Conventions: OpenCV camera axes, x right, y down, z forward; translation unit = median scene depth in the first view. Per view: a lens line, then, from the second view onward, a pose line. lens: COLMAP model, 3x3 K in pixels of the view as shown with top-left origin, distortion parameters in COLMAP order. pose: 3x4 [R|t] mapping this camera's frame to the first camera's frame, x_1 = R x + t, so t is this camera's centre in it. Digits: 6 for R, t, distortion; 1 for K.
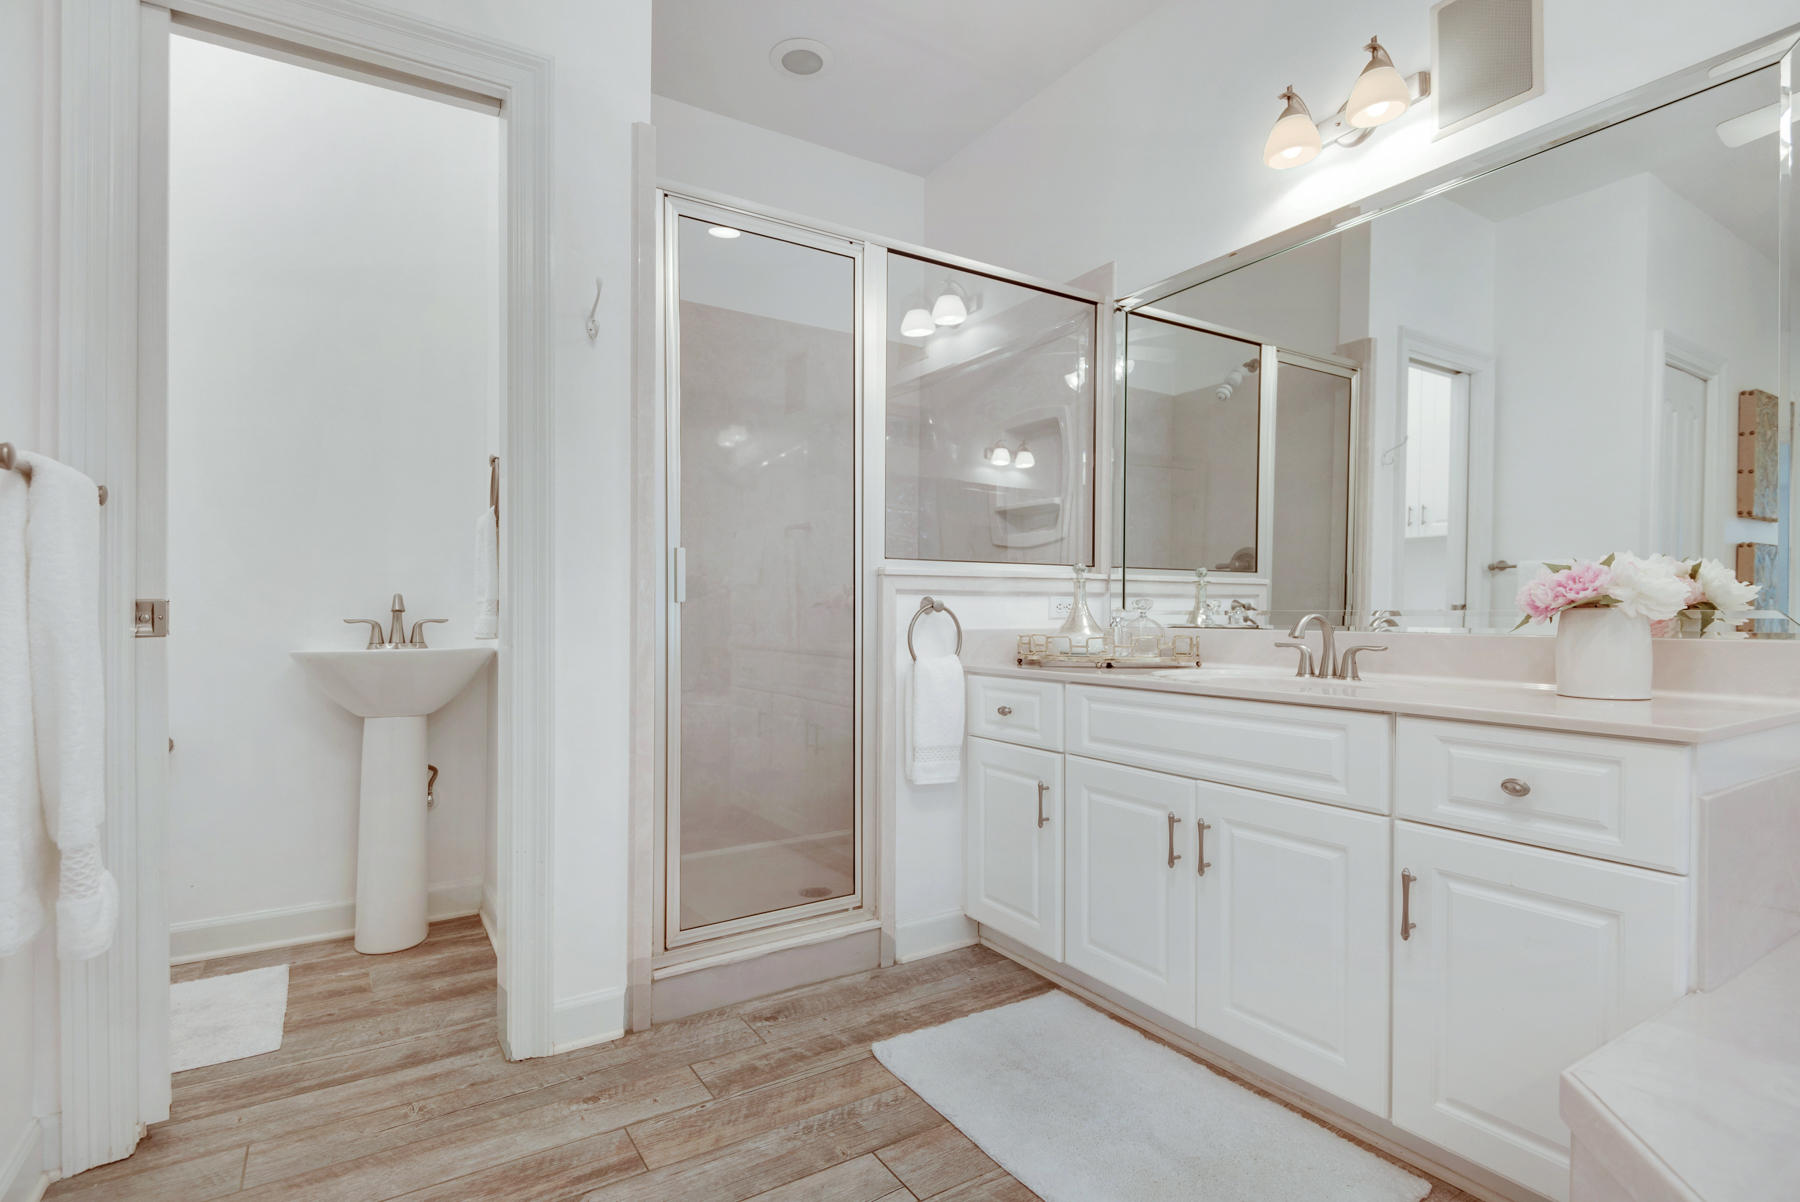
lens RADIAL K [[856.2, 0, 898.2], [0, 856.2, 611.4], [0, 0, 1]] dist [0.024862, -0.020677]
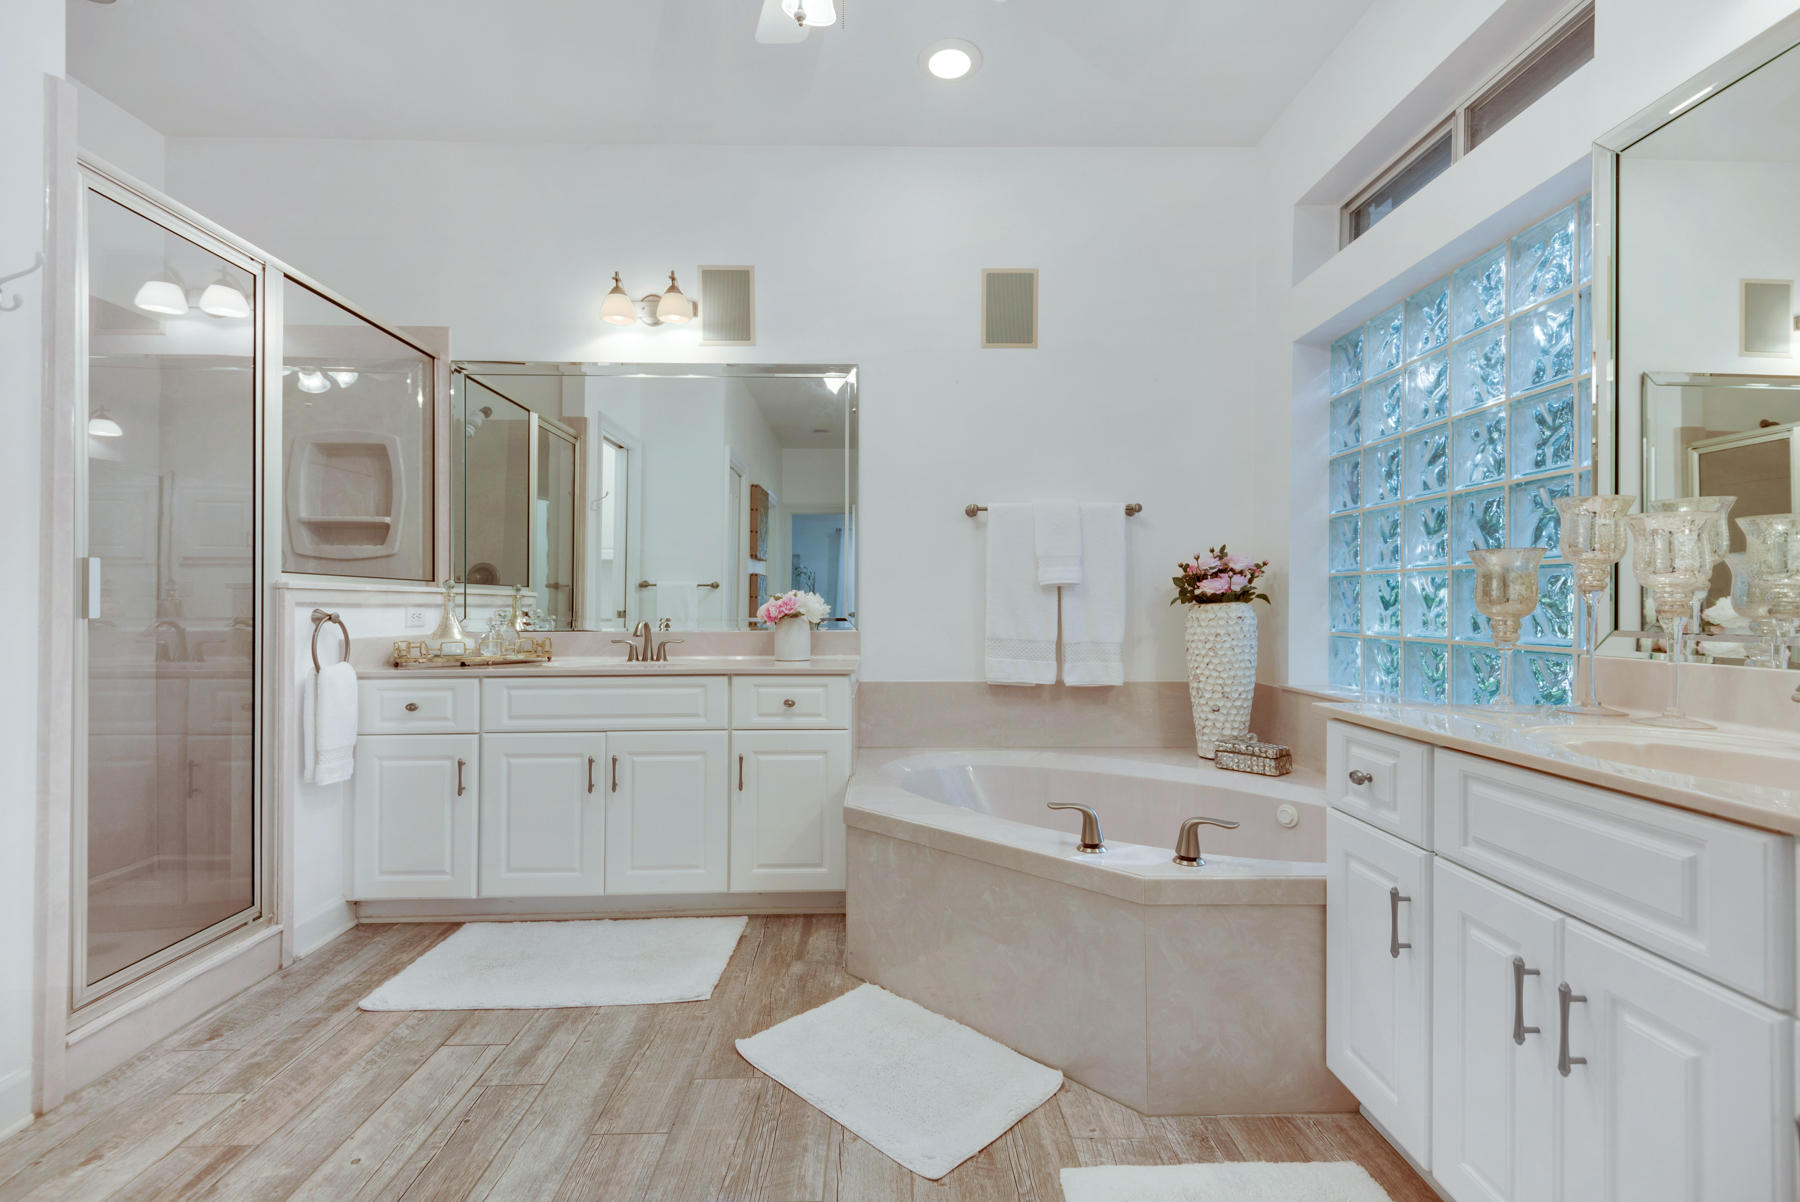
lens RADIAL K [[815.2, 0, 901.1], [0, 815.2, 603.6], [0, 0, 1]] dist [0.033930, -0.013973]
pose [[0.507666, 0.003533, 0.861547, -0.533855], [0.002586, 0.999981, -0.005624, -0.017986], [-0.861550, 0.005083, 0.507647, -0.159227]]
